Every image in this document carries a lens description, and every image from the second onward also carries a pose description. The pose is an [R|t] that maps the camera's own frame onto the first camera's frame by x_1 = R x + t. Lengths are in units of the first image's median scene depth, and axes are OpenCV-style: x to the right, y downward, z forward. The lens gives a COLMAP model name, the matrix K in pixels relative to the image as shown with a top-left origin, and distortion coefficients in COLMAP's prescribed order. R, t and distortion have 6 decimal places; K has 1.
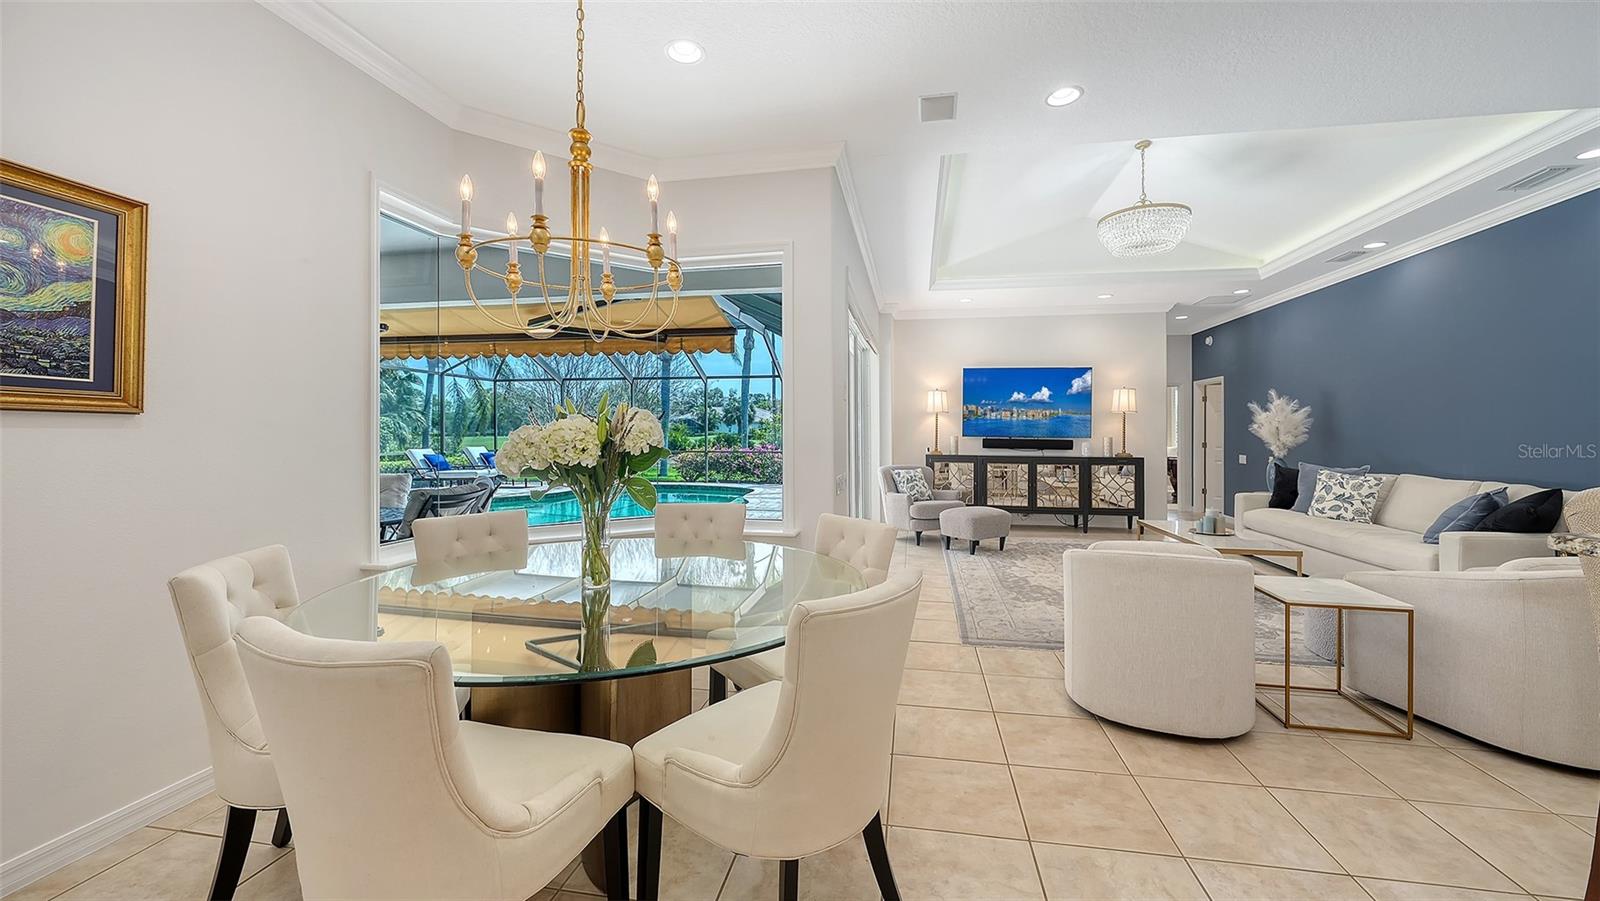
lens RADIAL K [[599.9, 0, 801.6], [0, 599.9, 429.6], [0, 0, 1]] dist [0.002252, 0.000032]
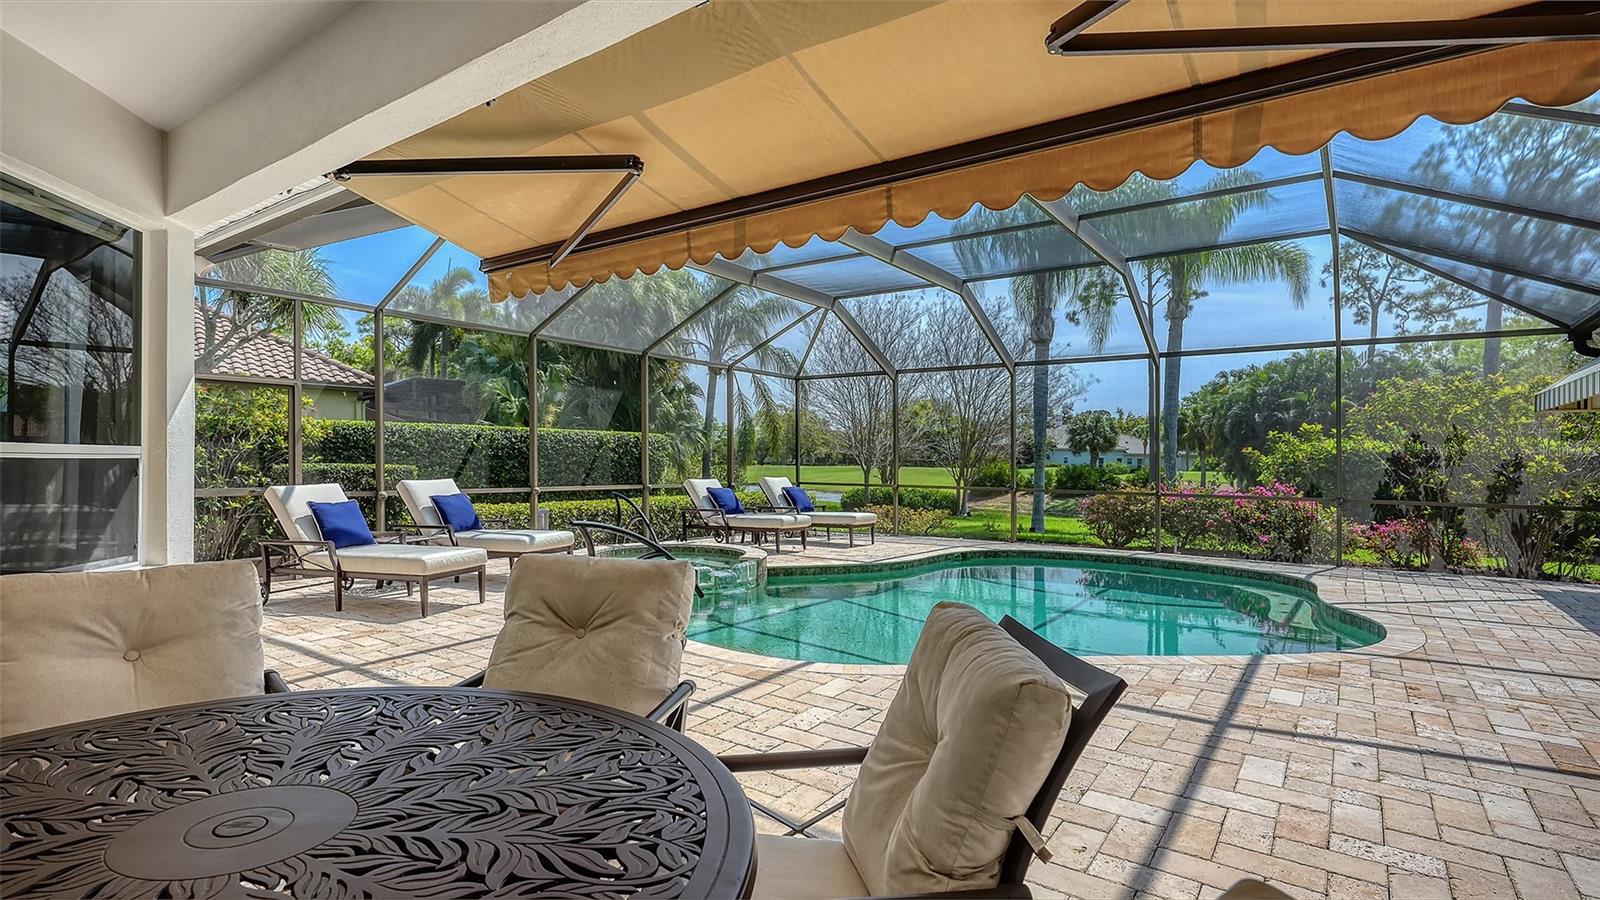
lens RADIAL K [[769.4, 0, 798.6], [0, 769.4, 461.7], [0, 0, 1]] dist [0.003584, 0.000322]
pose [[0.905720, 0.008225, -0.423797, -0.355121], [-0.007530, 0.999966, 0.003314, 0.018531], [0.423810, 0.000190, 0.905751, 0.547459]]
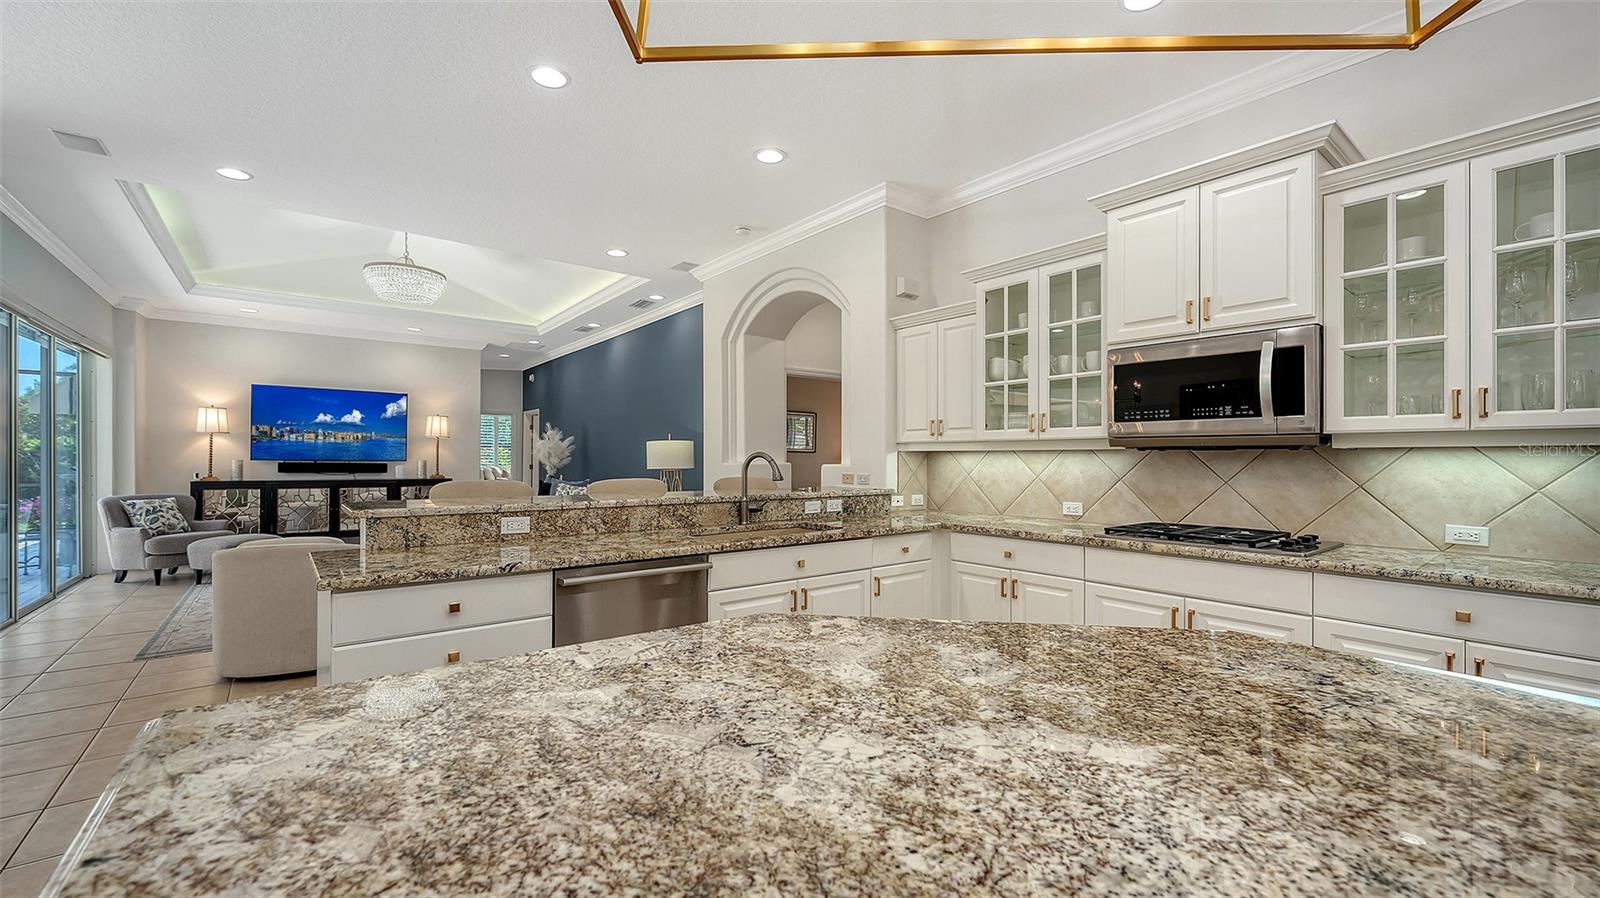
lens RADIAL K [[644.7, 0, 791.4], [0, 644.7, 446.1], [0, 0, 1]] dist [-0.001074, 0.000087]
pose [[0.654246, 0.013411, 0.756162, 0.071077], [-0.004995, 0.999898, -0.013413, -0.000336], [-0.756265, 0.004998, 0.654246, -0.237677]]
